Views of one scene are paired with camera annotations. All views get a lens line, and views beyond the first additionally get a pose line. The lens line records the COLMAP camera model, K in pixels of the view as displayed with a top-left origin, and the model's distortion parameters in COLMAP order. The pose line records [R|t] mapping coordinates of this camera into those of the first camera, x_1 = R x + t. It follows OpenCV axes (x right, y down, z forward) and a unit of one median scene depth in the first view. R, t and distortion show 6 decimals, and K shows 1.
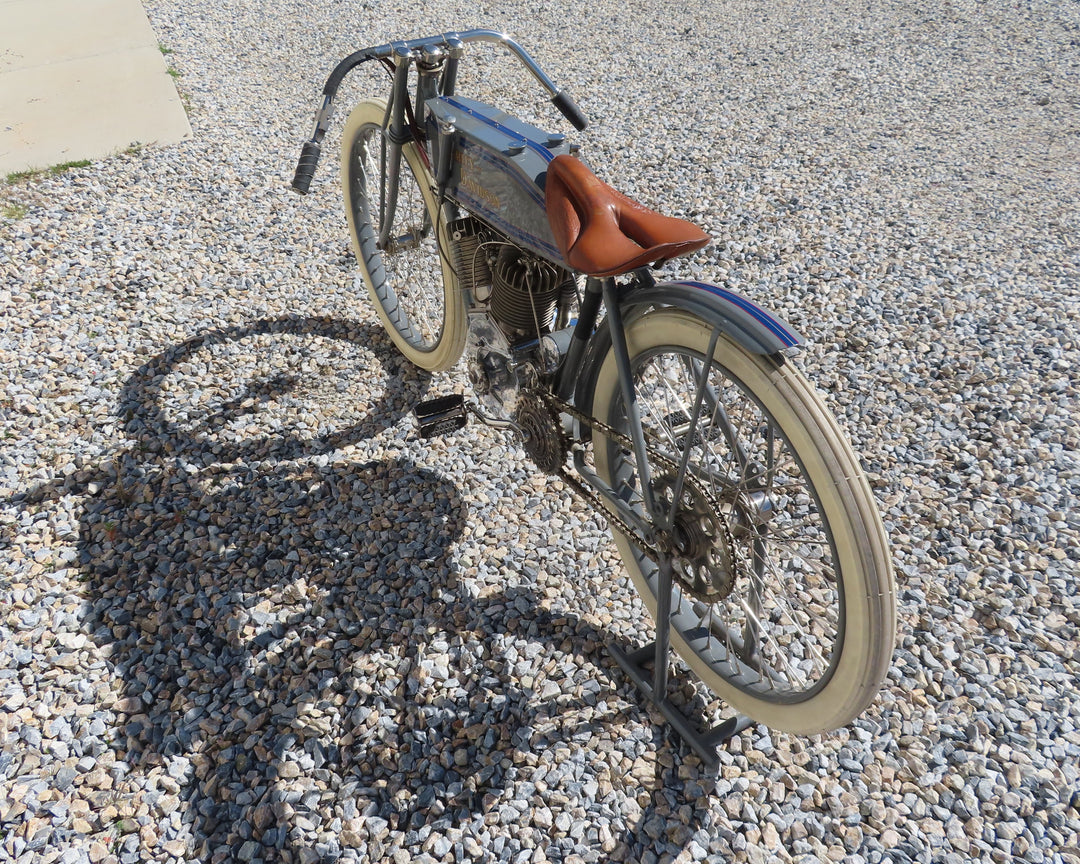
lens RADIAL K [[861.1, 0, 540.0], [0, 861.1, 432.0], [0, 0, 1]] dist [-0.002208, 0.002390]
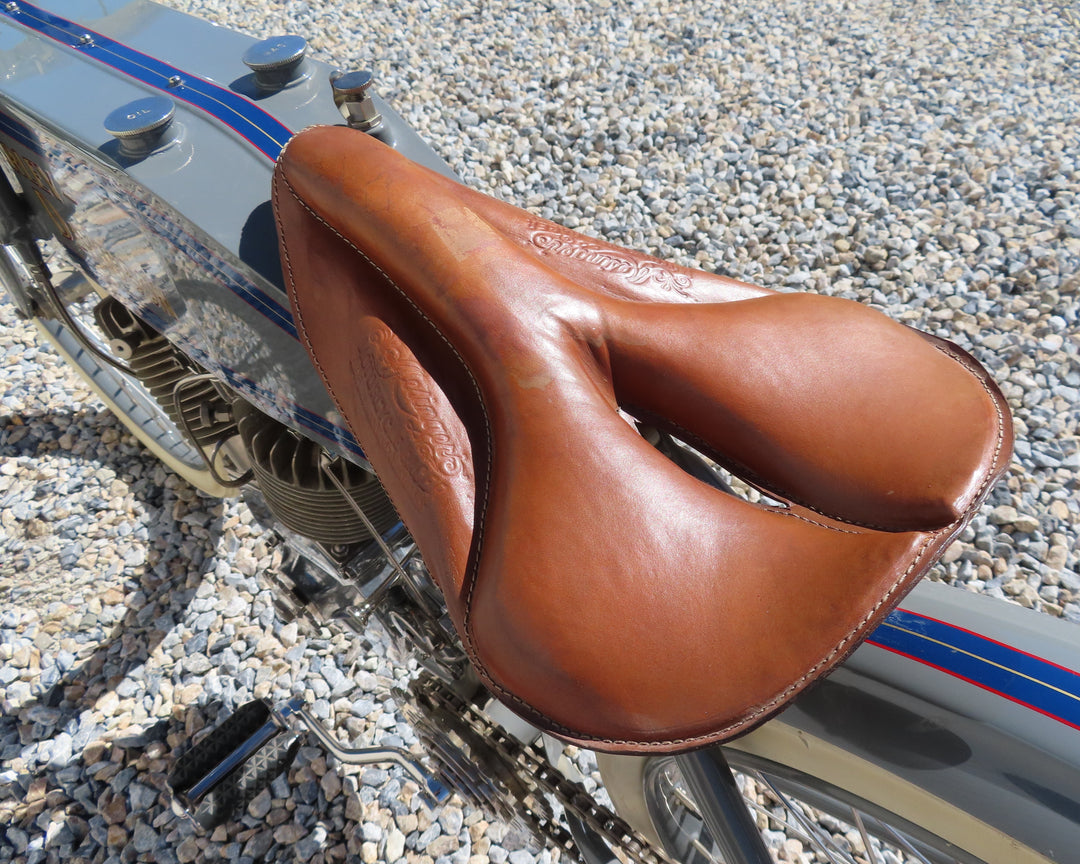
lens RADIAL K [[880.9, 0, 597.1], [0, 880.9, 493.4], [0, 0, 1]] dist [-0.015710, 0.010177]
pose [[0.946257, -0.283704, 0.155274, 0.019338], [0.244318, 0.941636, 0.231583, -0.136141], [-0.211912, -0.181201, 0.960343, 0.369443]]
